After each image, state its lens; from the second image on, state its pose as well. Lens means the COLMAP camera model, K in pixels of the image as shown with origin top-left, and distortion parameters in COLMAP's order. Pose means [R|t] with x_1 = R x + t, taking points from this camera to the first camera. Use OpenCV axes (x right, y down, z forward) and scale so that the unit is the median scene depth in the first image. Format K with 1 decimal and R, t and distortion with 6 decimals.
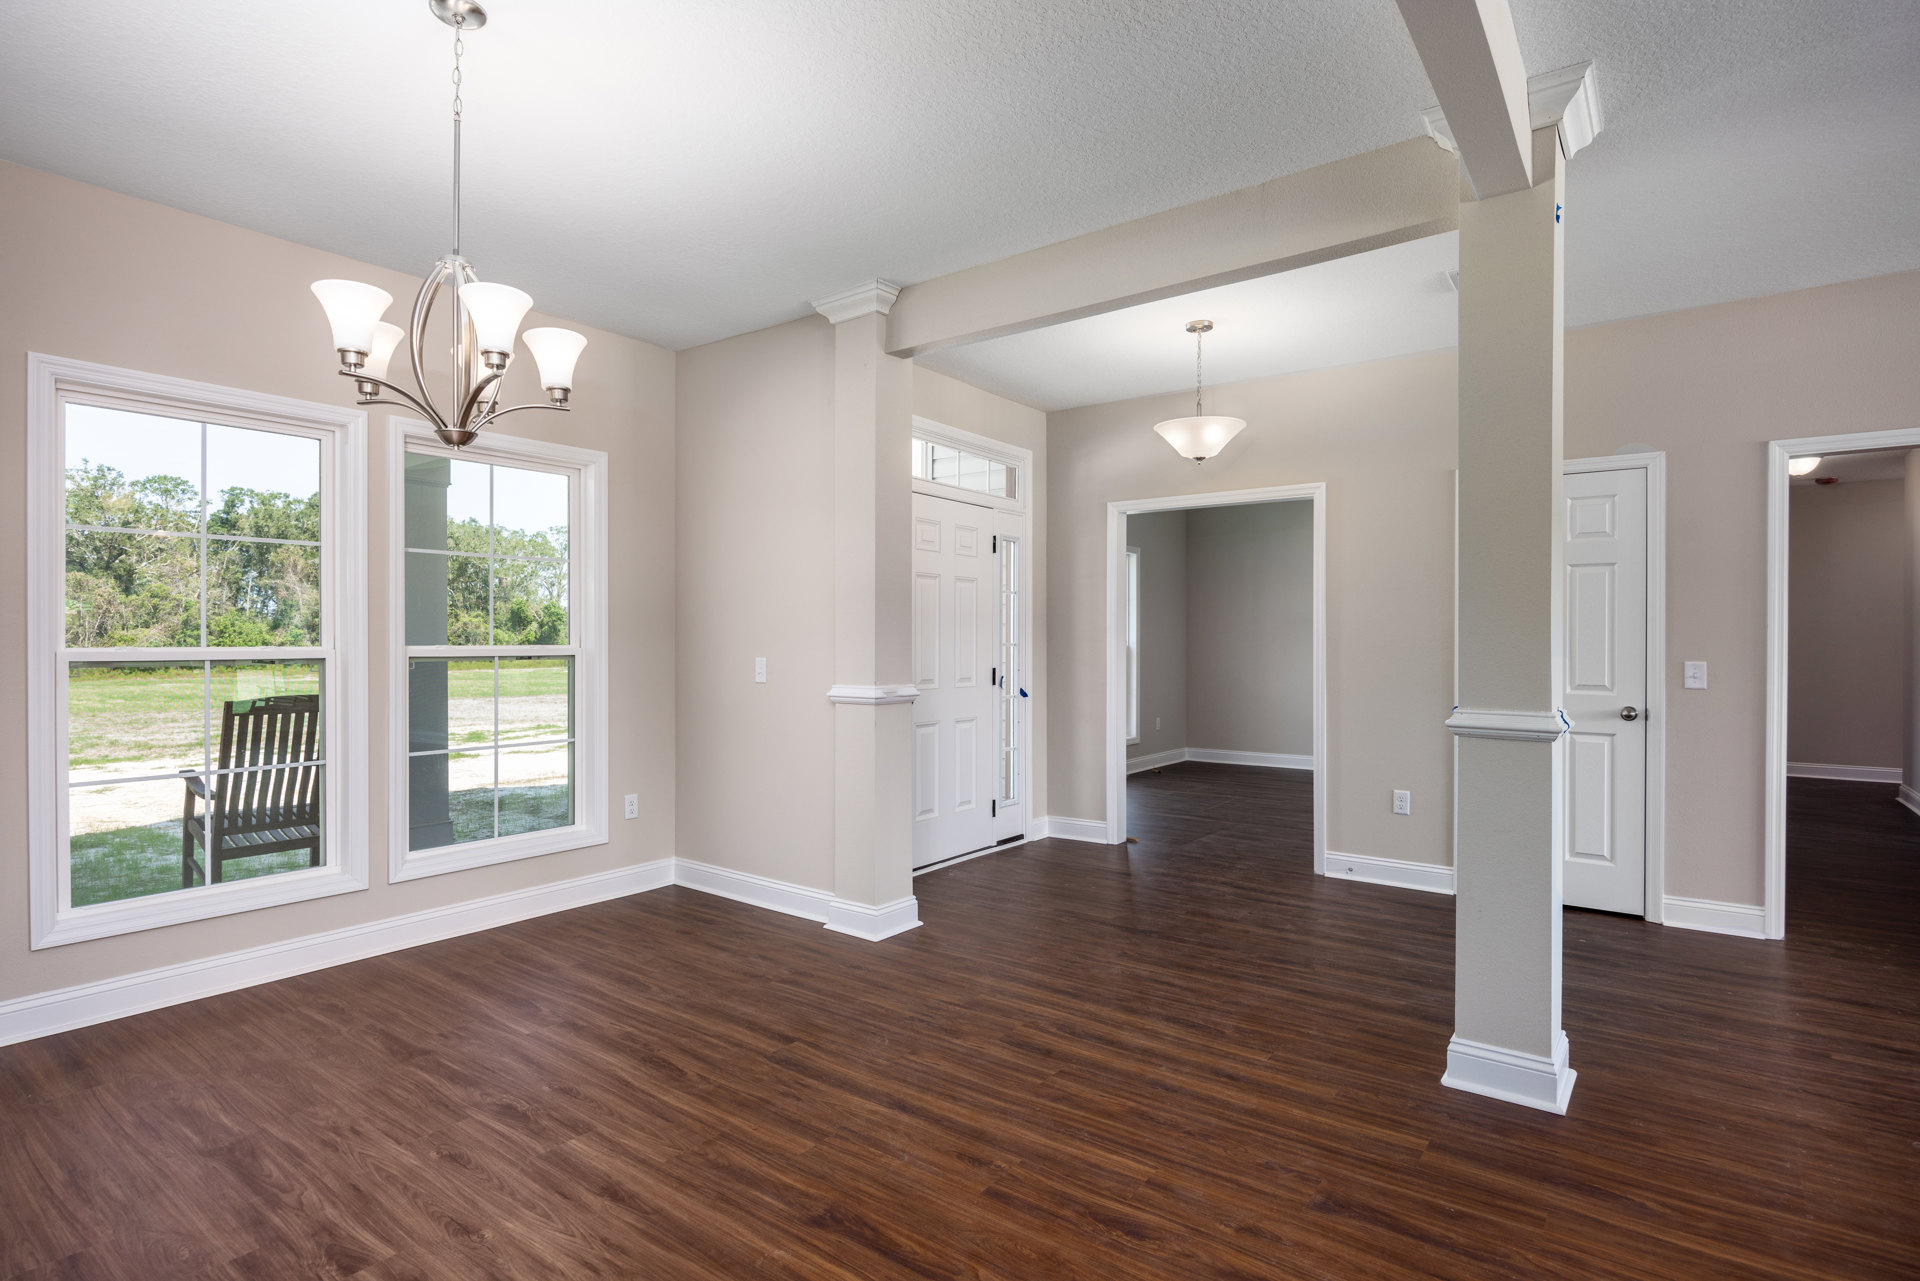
lens RADIAL K [[949.5, 0, 961.8], [0, 949.5, 643.9], [0, 0, 1]] dist [-0.010750, -0.000600]
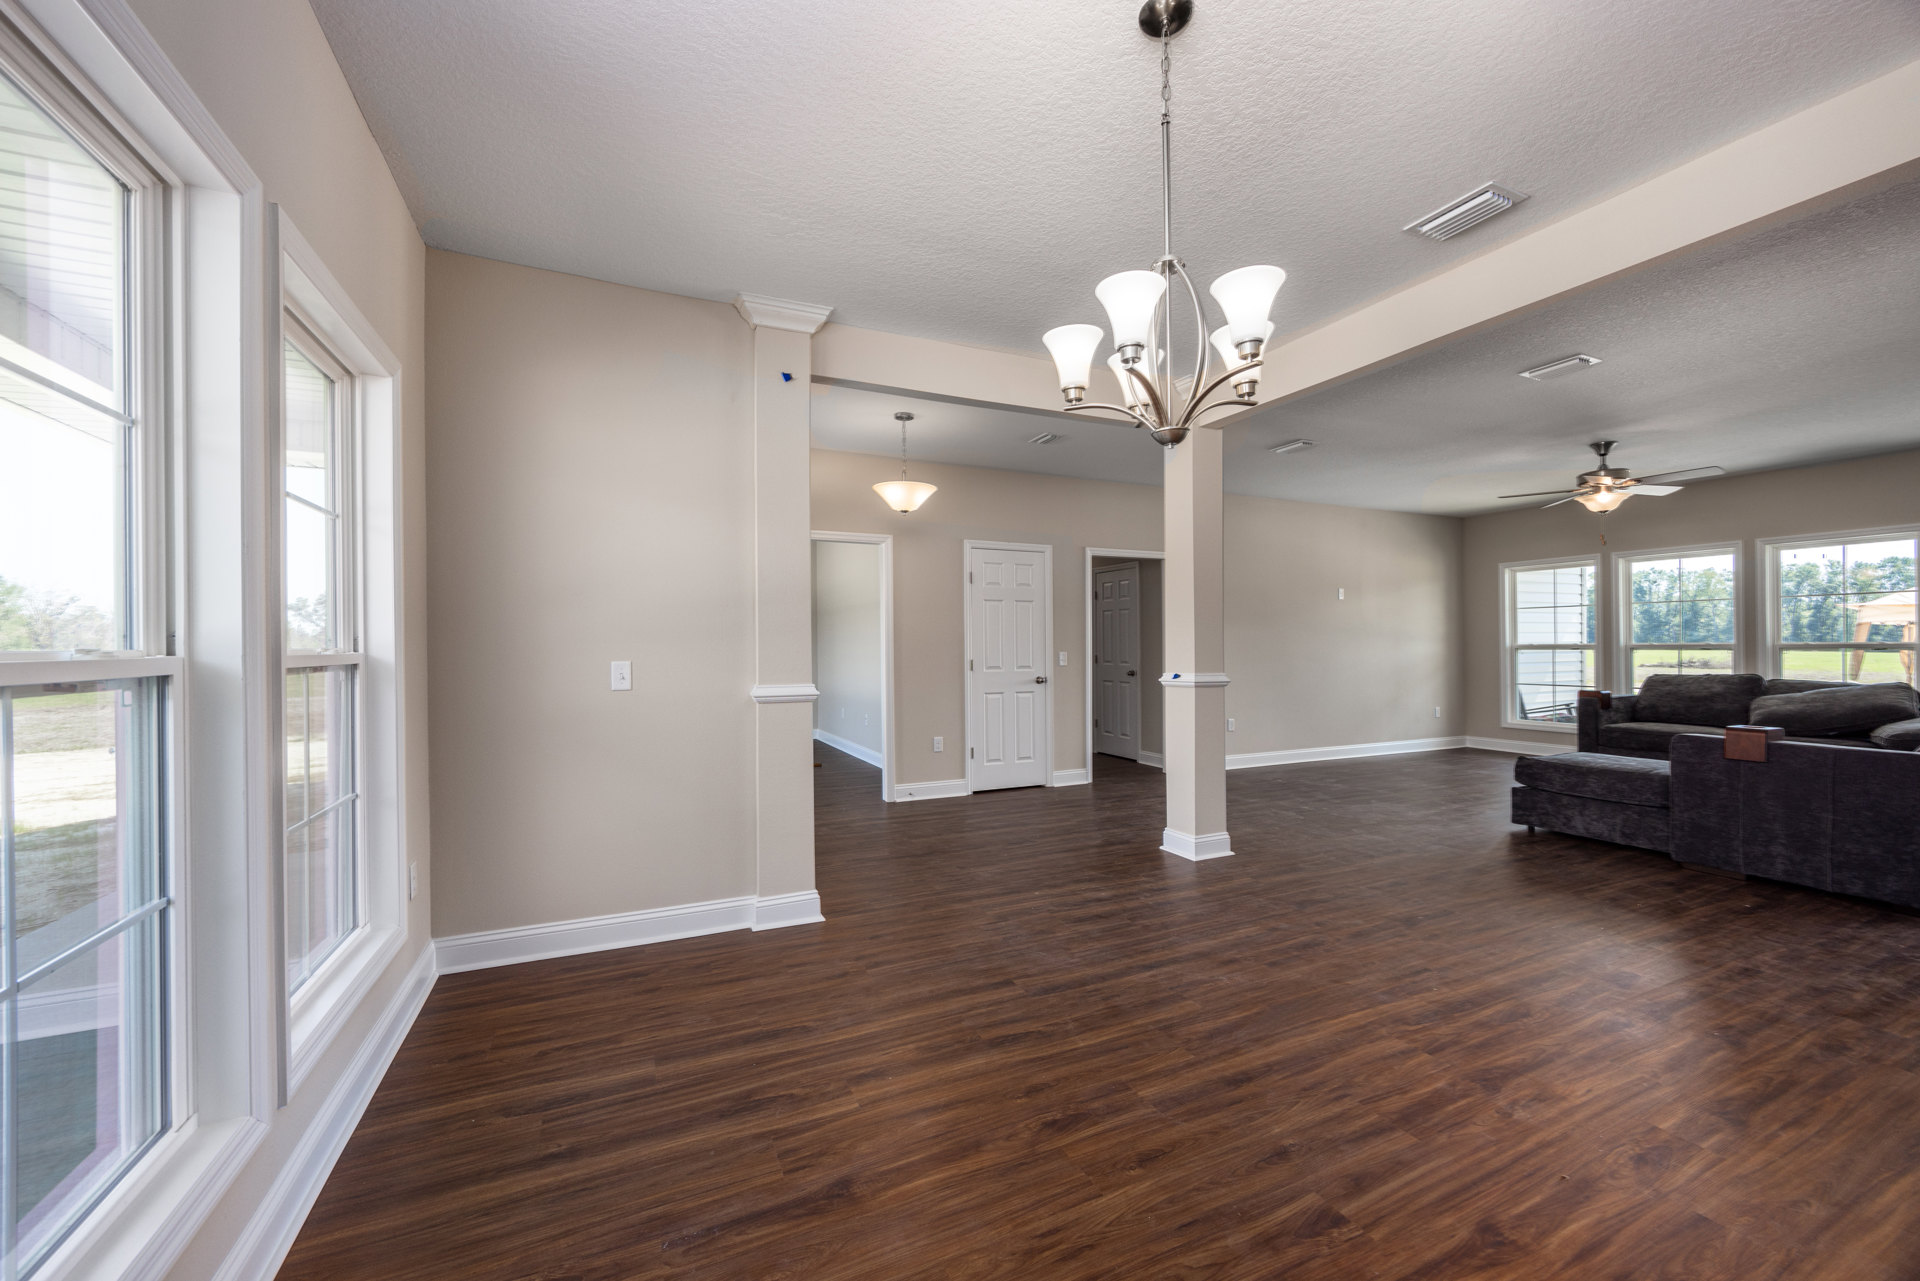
lens RADIAL K [[745.6, 0, 963.3], [0, 745.6, 642.8], [0, 0, 1]] dist [0.002525, 0.000154]
pose [[0.477552, -0.000260, 0.878603, -0.984844], [0.007577, 0.999964, -0.003823, 0.004605], [-0.878571, 0.008483, 0.477537, 0.591752]]
